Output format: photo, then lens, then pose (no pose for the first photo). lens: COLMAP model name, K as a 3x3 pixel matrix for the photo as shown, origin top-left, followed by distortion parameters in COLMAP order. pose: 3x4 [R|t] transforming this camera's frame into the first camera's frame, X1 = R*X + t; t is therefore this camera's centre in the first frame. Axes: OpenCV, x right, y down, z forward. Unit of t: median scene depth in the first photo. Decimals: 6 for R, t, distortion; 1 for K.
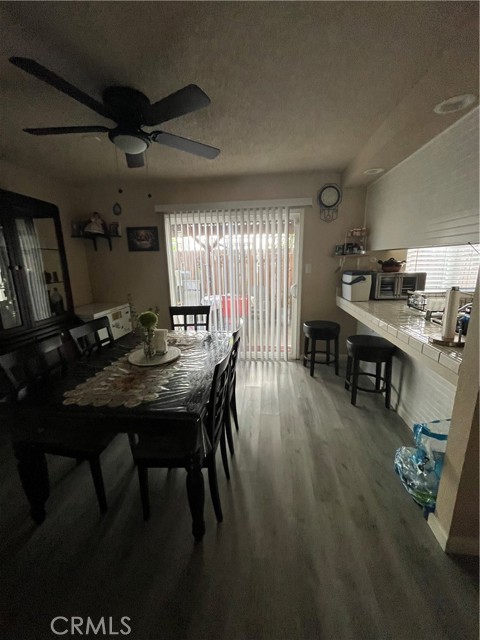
lens RADIAL K [[259.3, 0, 240.0], [0, 259.3, 320.0], [0, 0, 1]] dist [-0.003145, -0.000146]
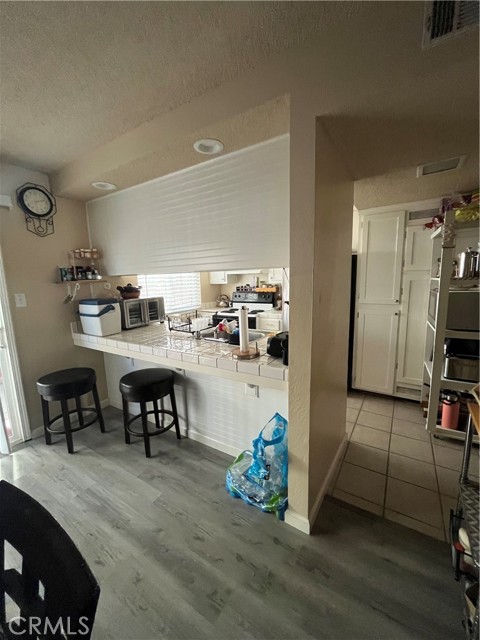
lens RADIAL K [[259.3, 0, 240.0], [0, 259.3, 320.0], [0, 0, 1]] dist [-0.003145, -0.000146]
pose [[0.440840, -0.132358, 0.887773, -0.096411], [0.222824, 0.974244, 0.034602, -0.055245], [-0.869488, 0.182563, 0.458978, 0.246706]]
